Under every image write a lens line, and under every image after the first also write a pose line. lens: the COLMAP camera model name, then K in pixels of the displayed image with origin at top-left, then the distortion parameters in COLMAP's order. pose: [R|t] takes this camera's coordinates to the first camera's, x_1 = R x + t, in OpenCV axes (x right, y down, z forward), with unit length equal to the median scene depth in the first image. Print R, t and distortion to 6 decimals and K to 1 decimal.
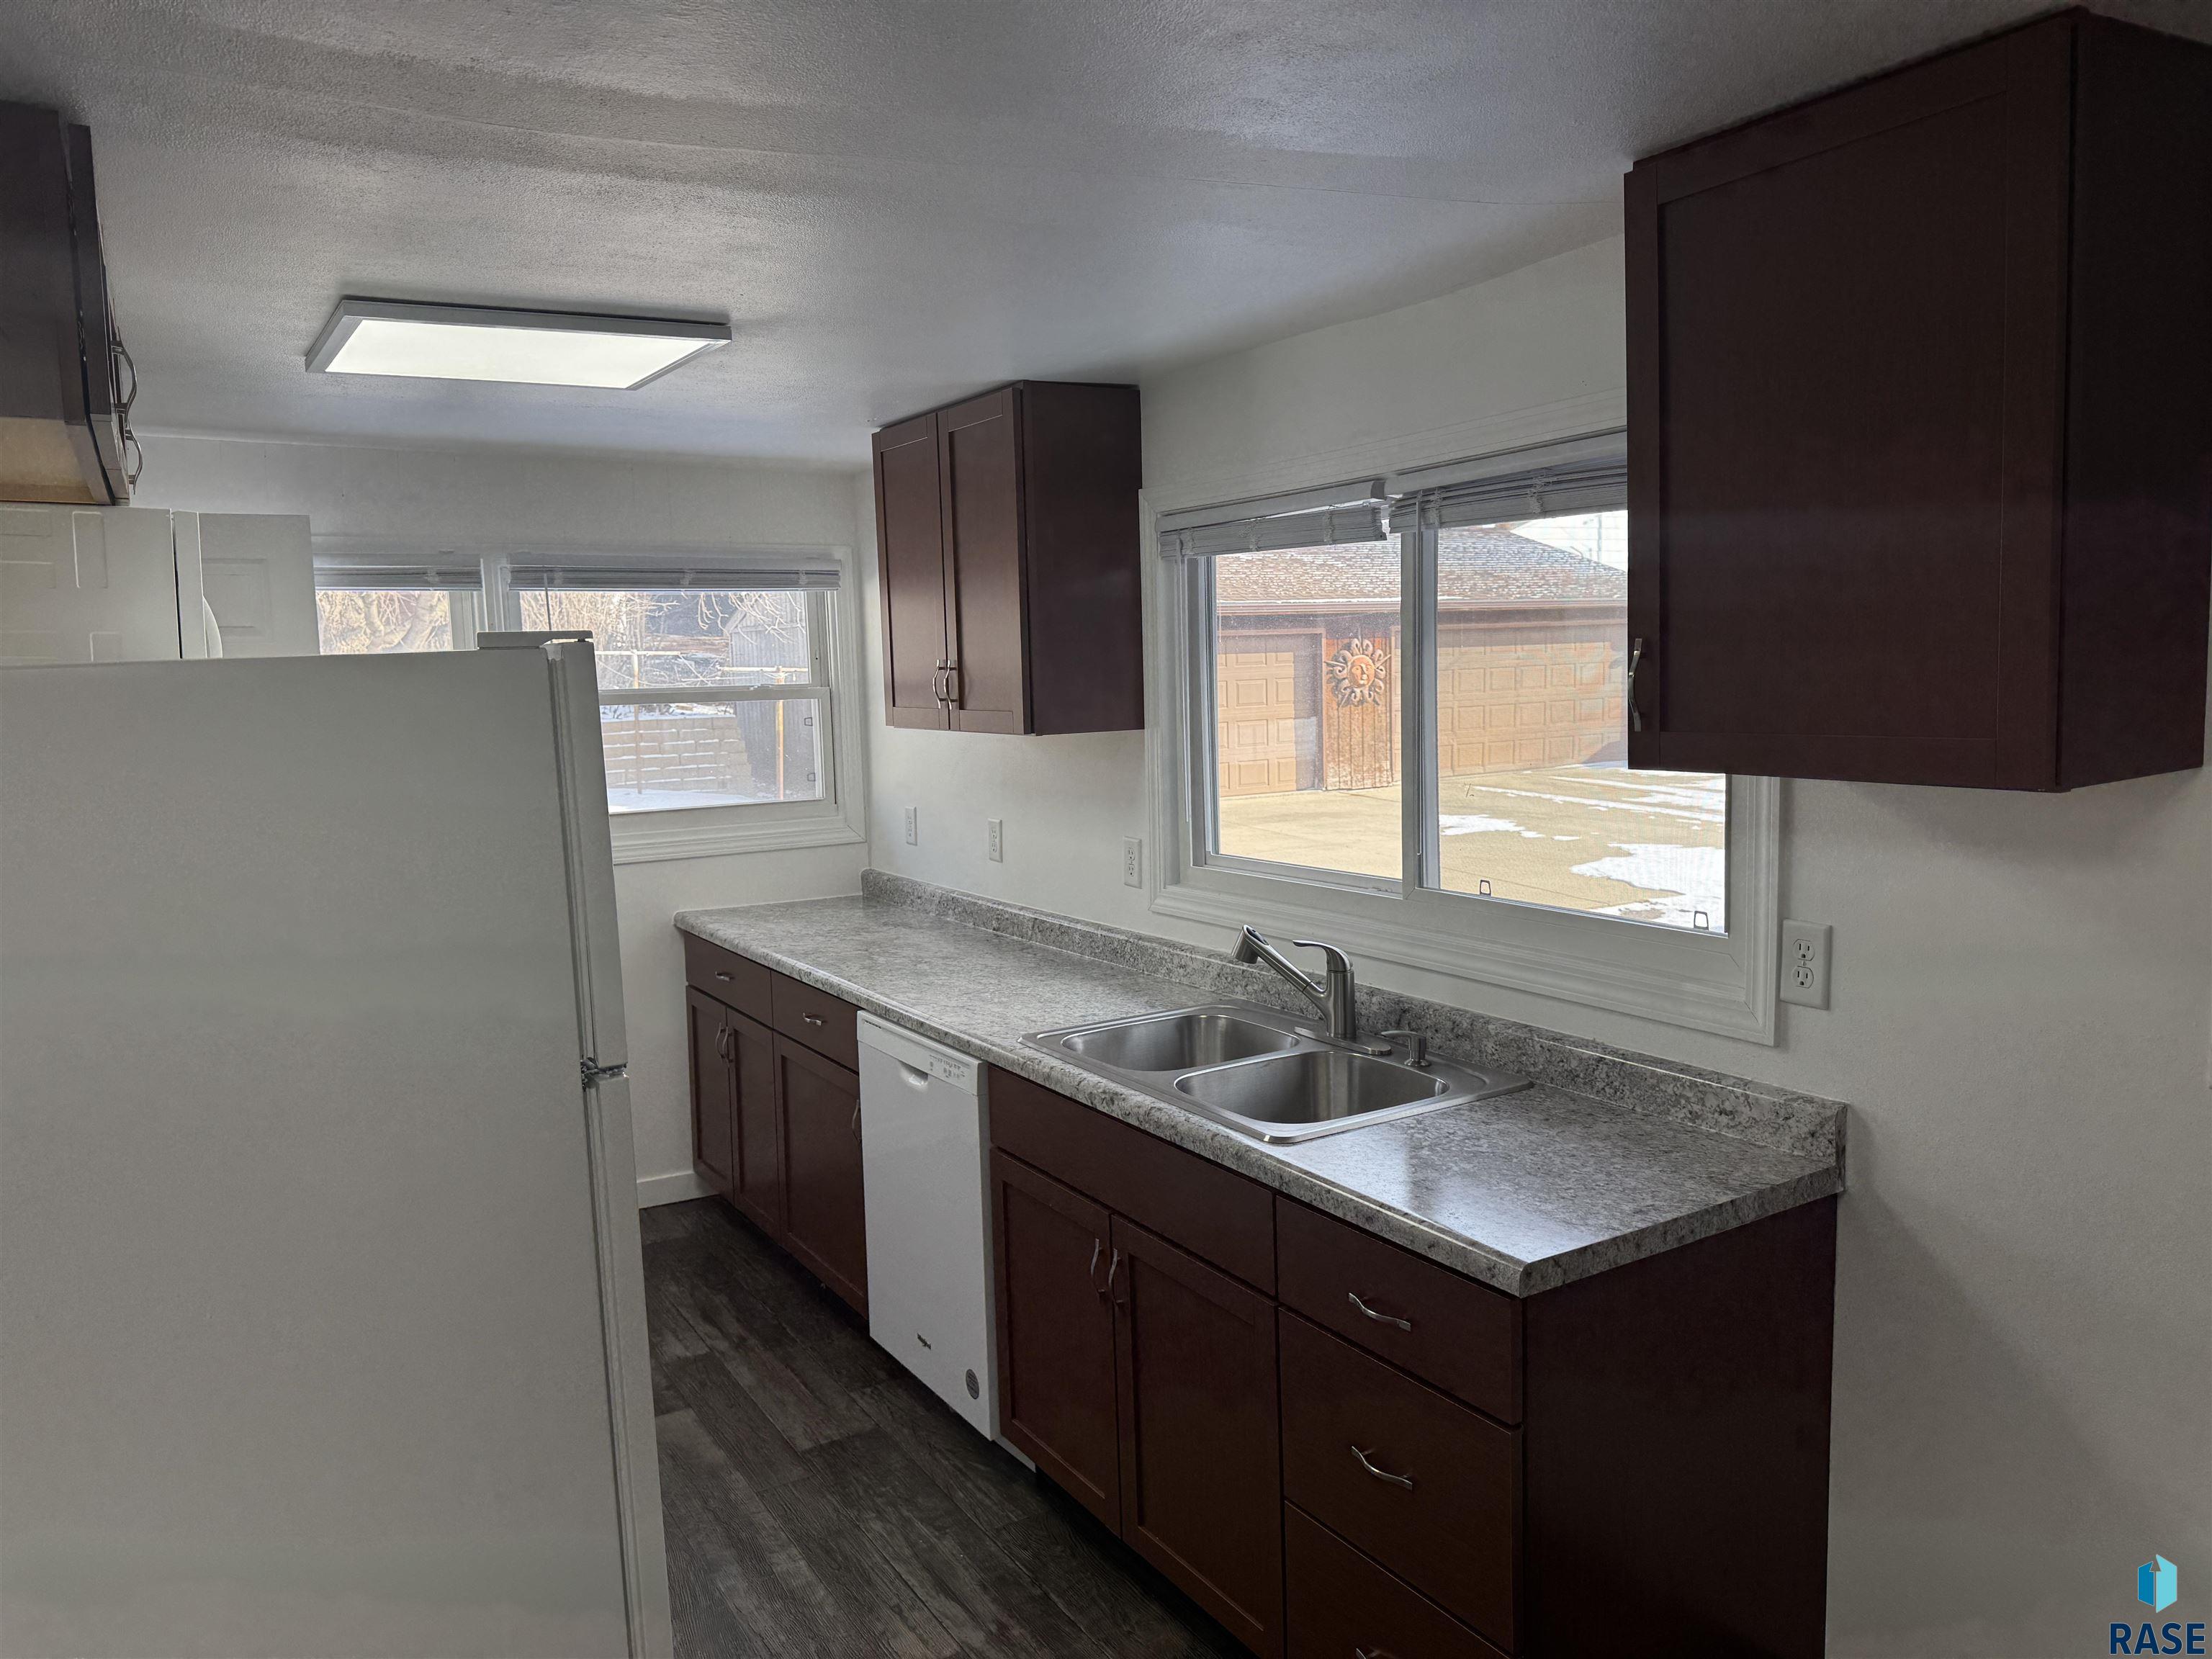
lens RADIAL K [[1542.1, 0, 1071.3], [0, 1542.1, 833.4], [0, 0, 1]] dist [0.065597, -0.080787]
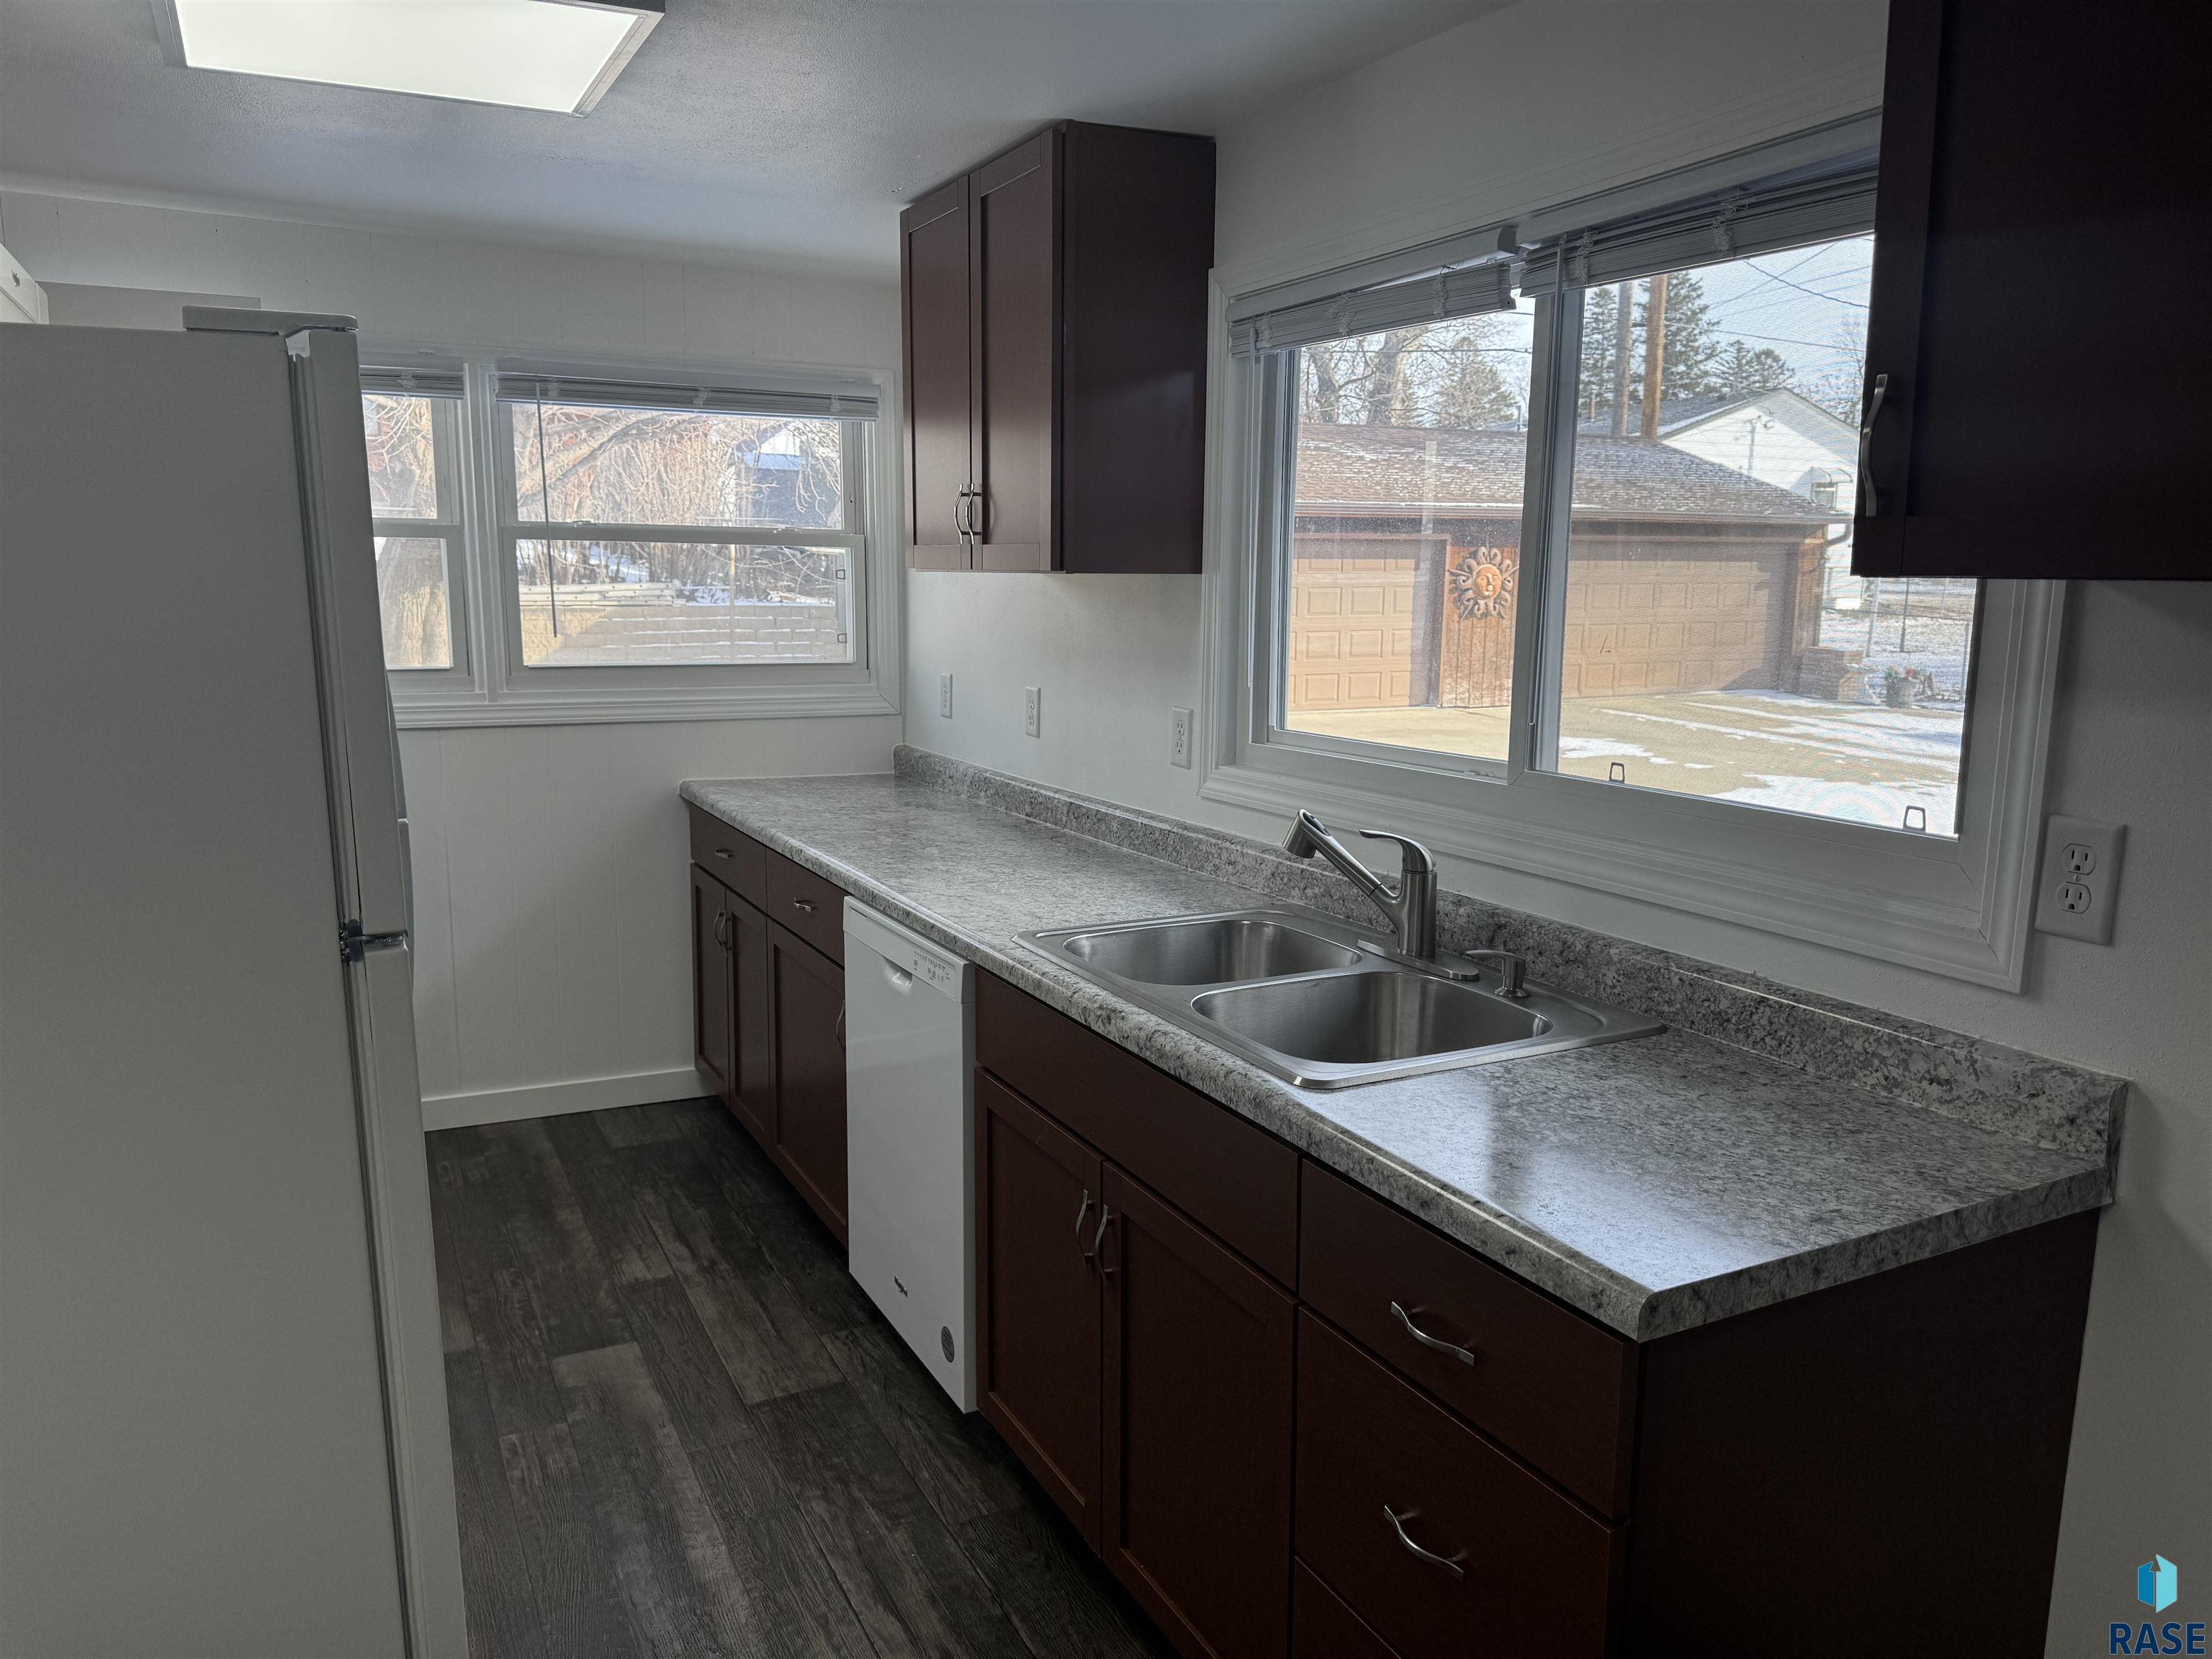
lens RADIAL K [[1542.1, 0, 1075.0], [0, 1542.1, 836.6], [0, 0, 1]] dist [0.065597, -0.080787]
pose [[0.996613, 0.048117, -0.066683, 0.049513], [-0.044163, 0.997248, 0.059551, 0.031399], [0.069365, -0.056404, 0.995996, 0.200387]]
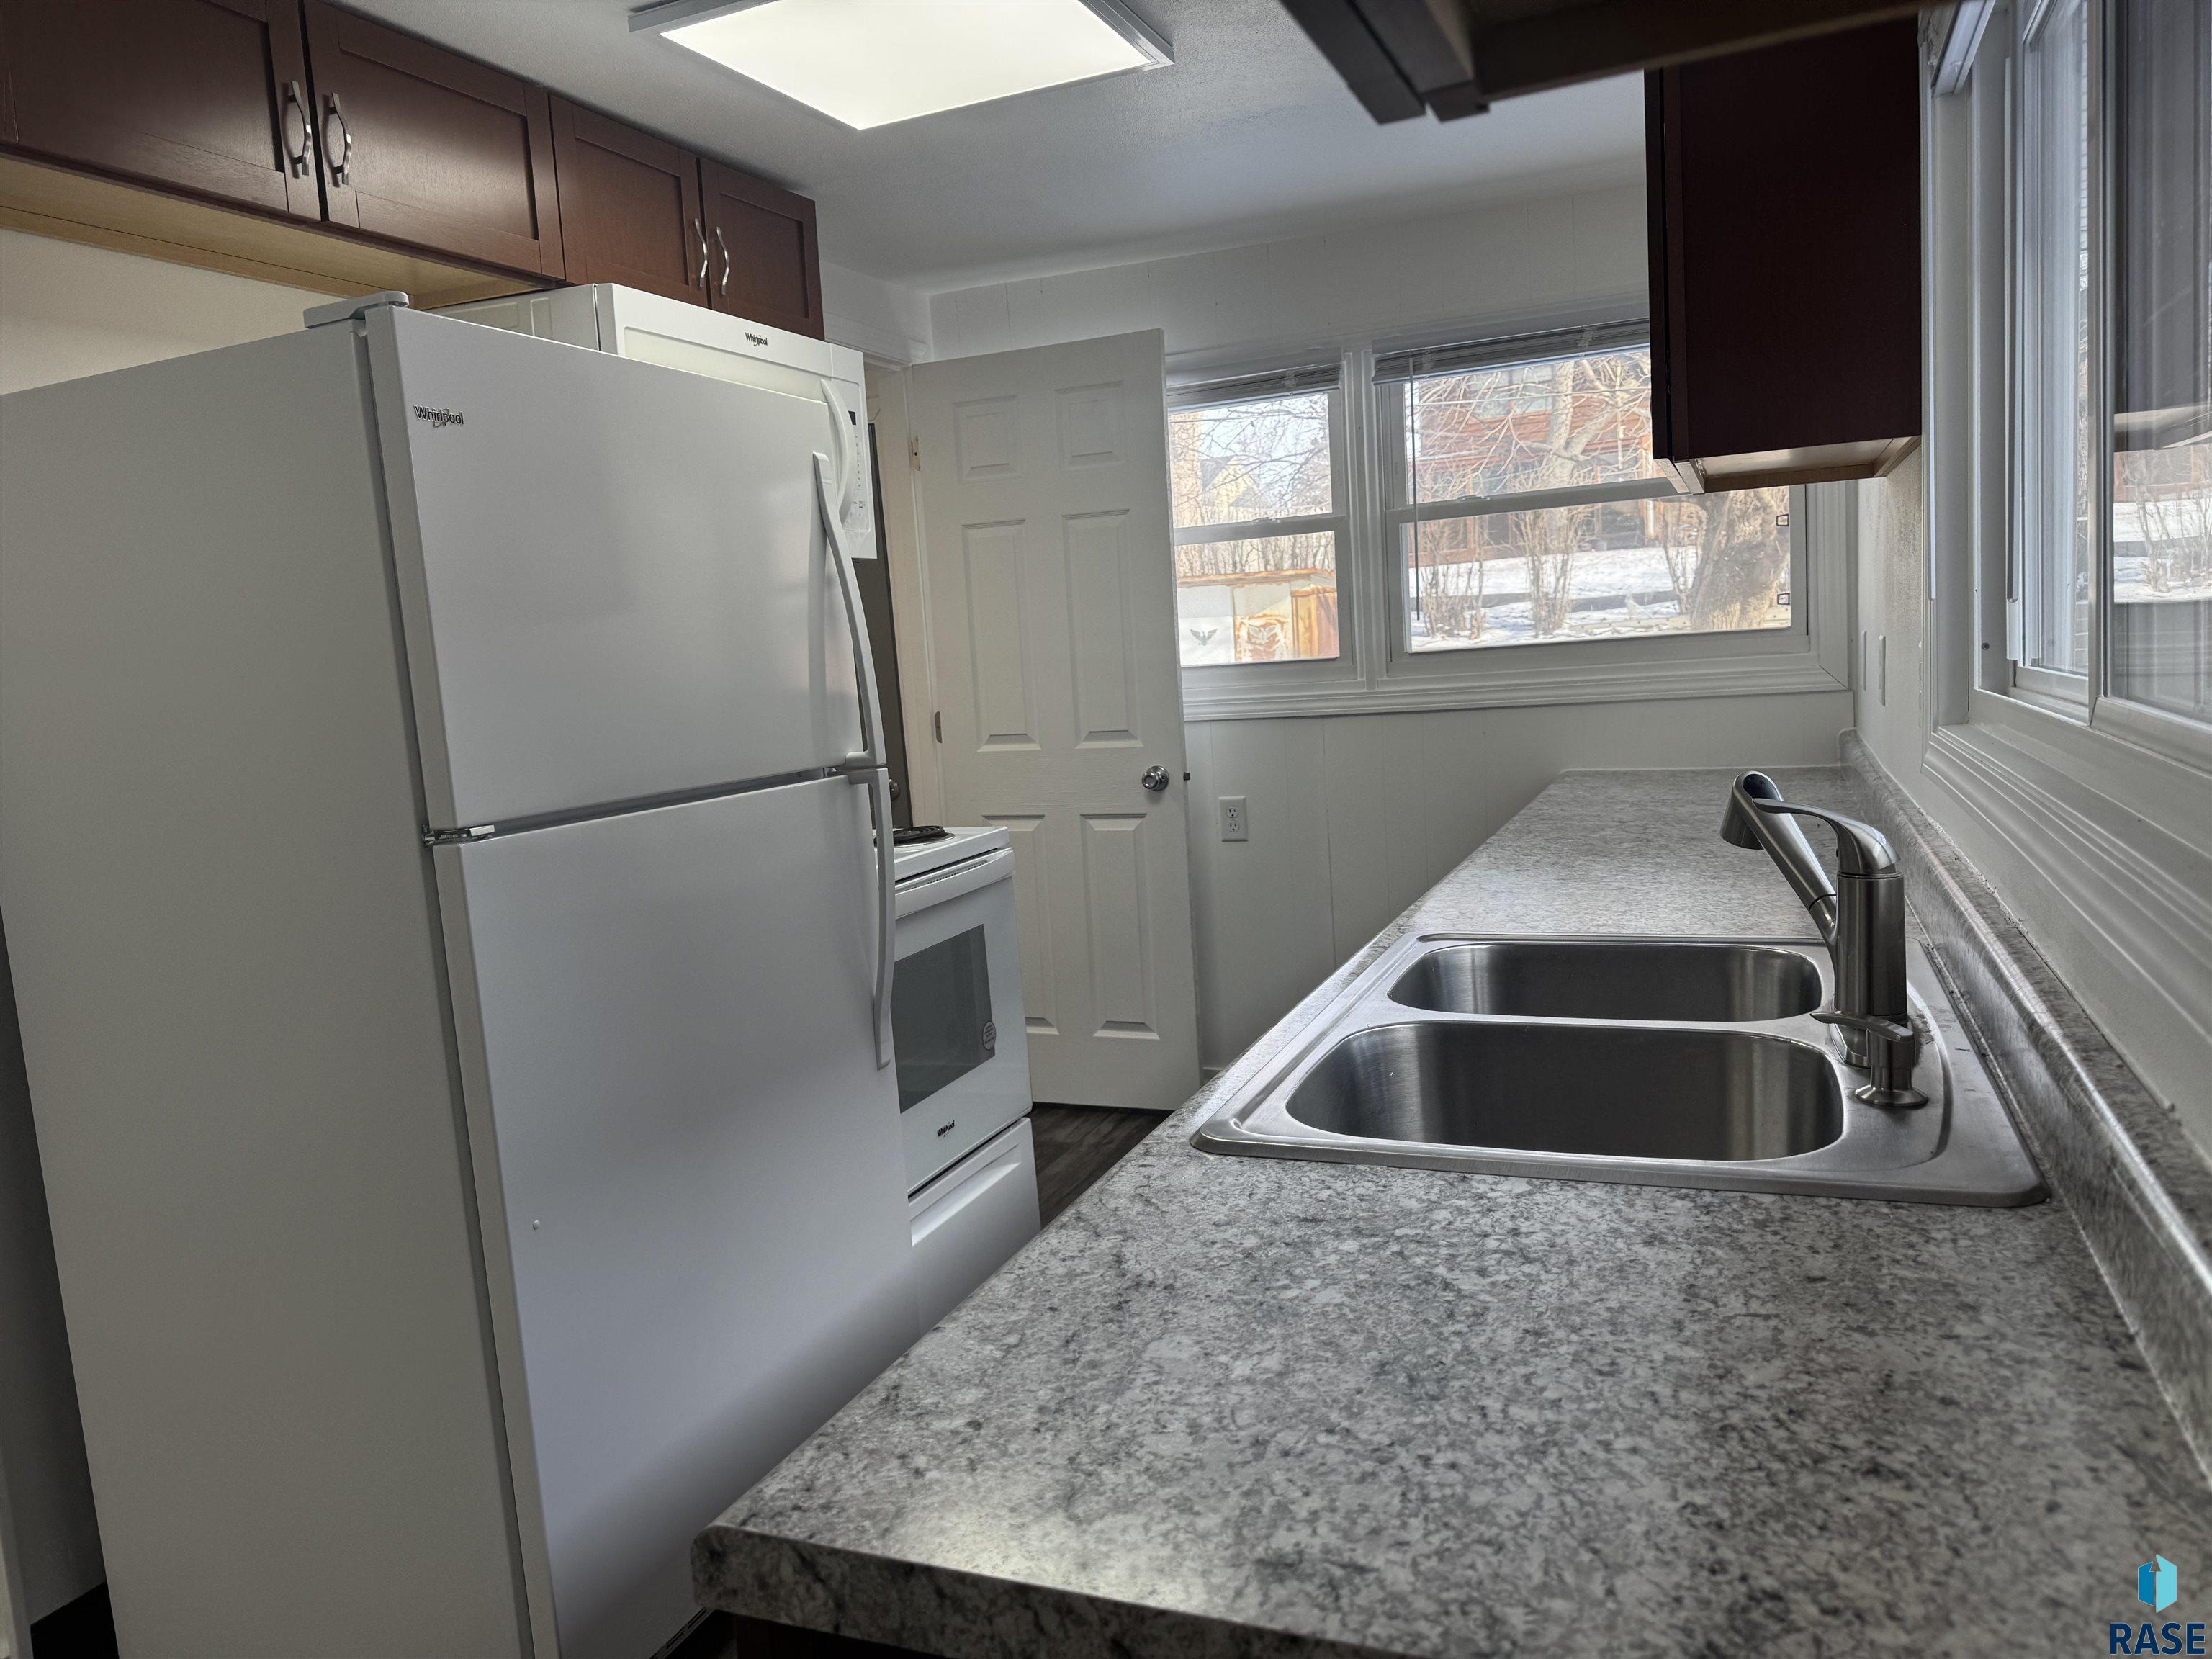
lens RADIAL K [[1542.1, 0, 1106.4], [0, 1542.1, 837.7], [0, 0, 1]] dist [0.065597, -0.080787]
pose [[0.592601, 0.085057, -0.800993, 0.609662], [-0.038015, 0.996254, 0.077667, 0.061760], [0.804599, -0.015576, 0.593614, 0.741121]]
